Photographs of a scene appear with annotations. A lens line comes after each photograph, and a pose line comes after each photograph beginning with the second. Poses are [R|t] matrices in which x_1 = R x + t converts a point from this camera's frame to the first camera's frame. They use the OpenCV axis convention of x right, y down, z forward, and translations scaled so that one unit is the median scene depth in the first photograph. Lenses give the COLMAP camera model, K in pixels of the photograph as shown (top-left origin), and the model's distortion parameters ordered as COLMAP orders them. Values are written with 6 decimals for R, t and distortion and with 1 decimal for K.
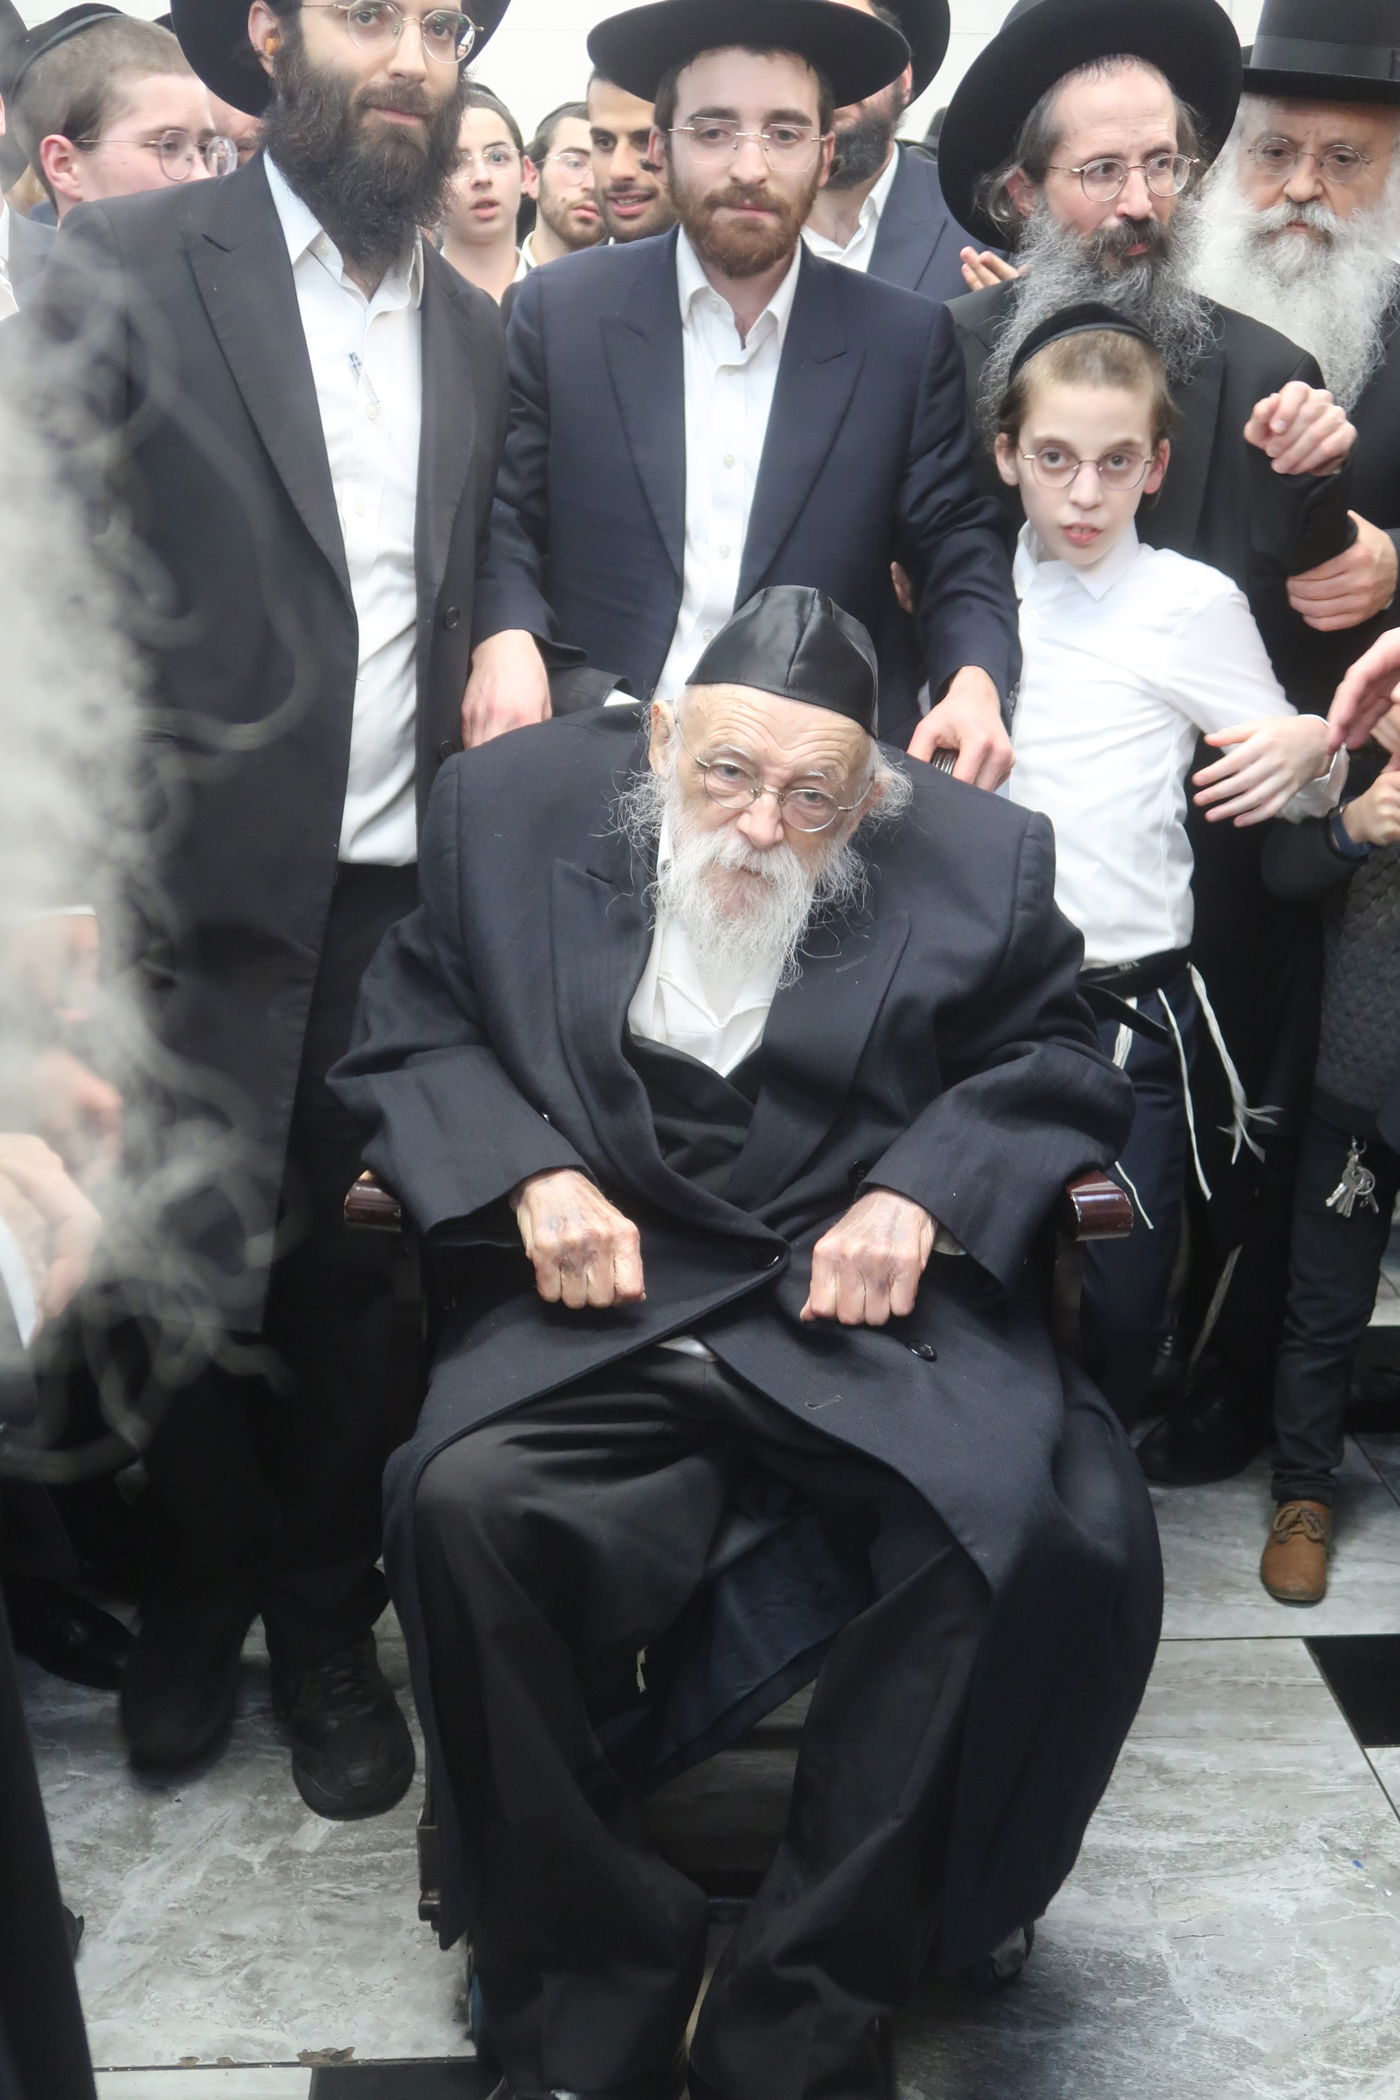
lens RADIAL K [[1821.5, 0, 700.0], [0, 1821.5, 1050.0], [0, 0, 1]] dist [-0.156285, 0.138005]
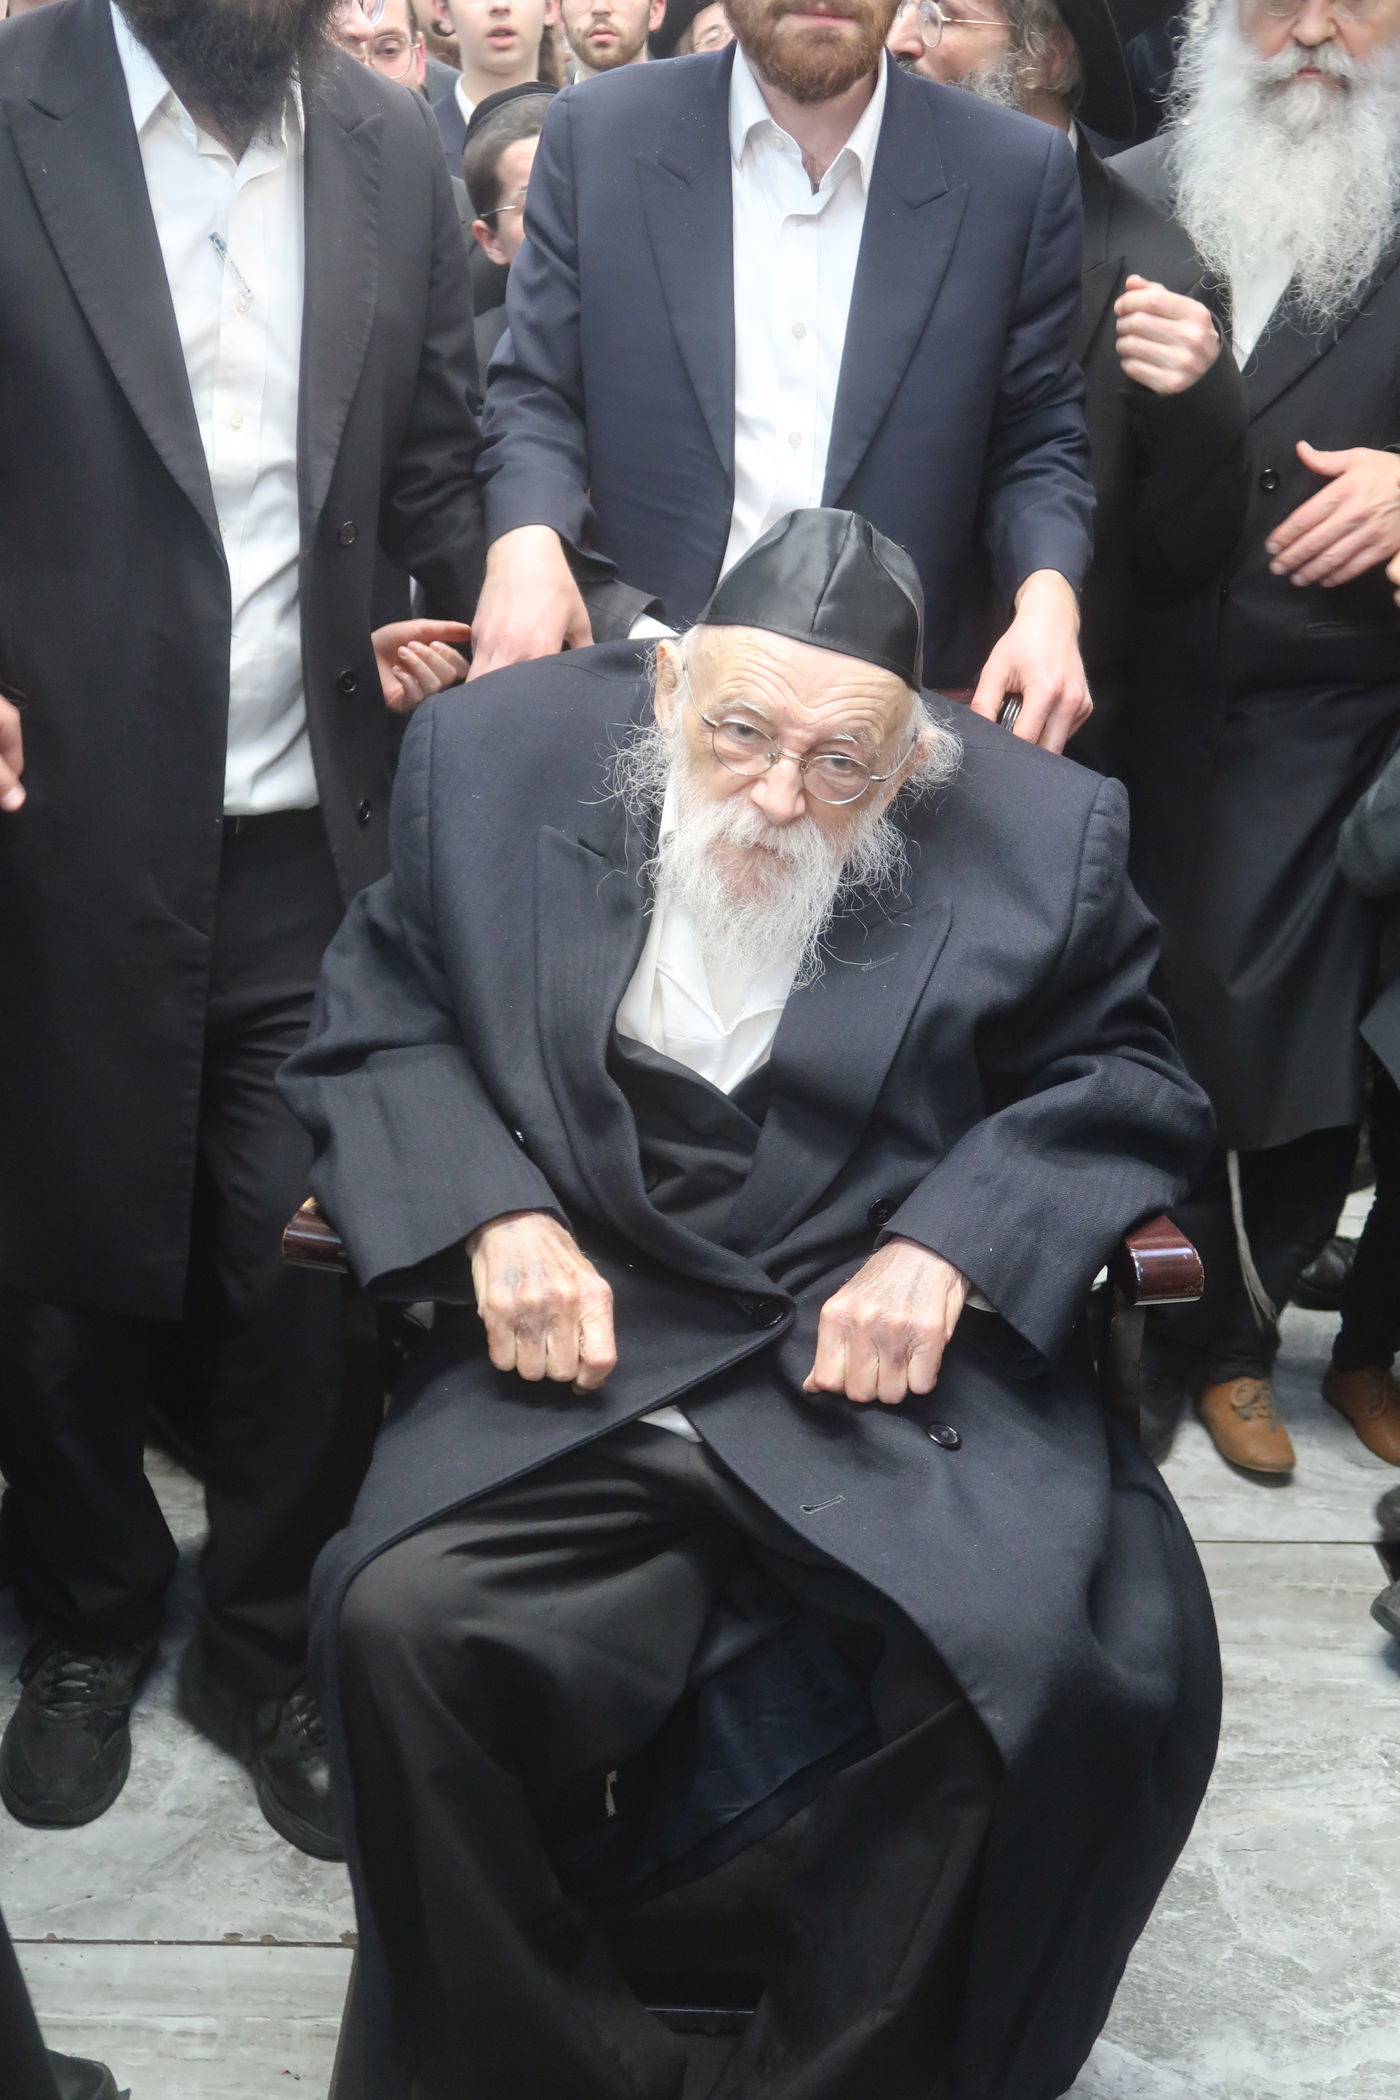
lens RADIAL K [[1821.5, 0, 700.0], [0, 1821.5, 1050.0], [0, 0, 1]] dist [-0.156285, 0.138005]
pose [[0.998619, 0.024039, -0.046720, 0.038556], [-0.020048, 0.996257, 0.084085, -0.074713], [0.048567, -0.083032, 0.995363, 0.143140]]
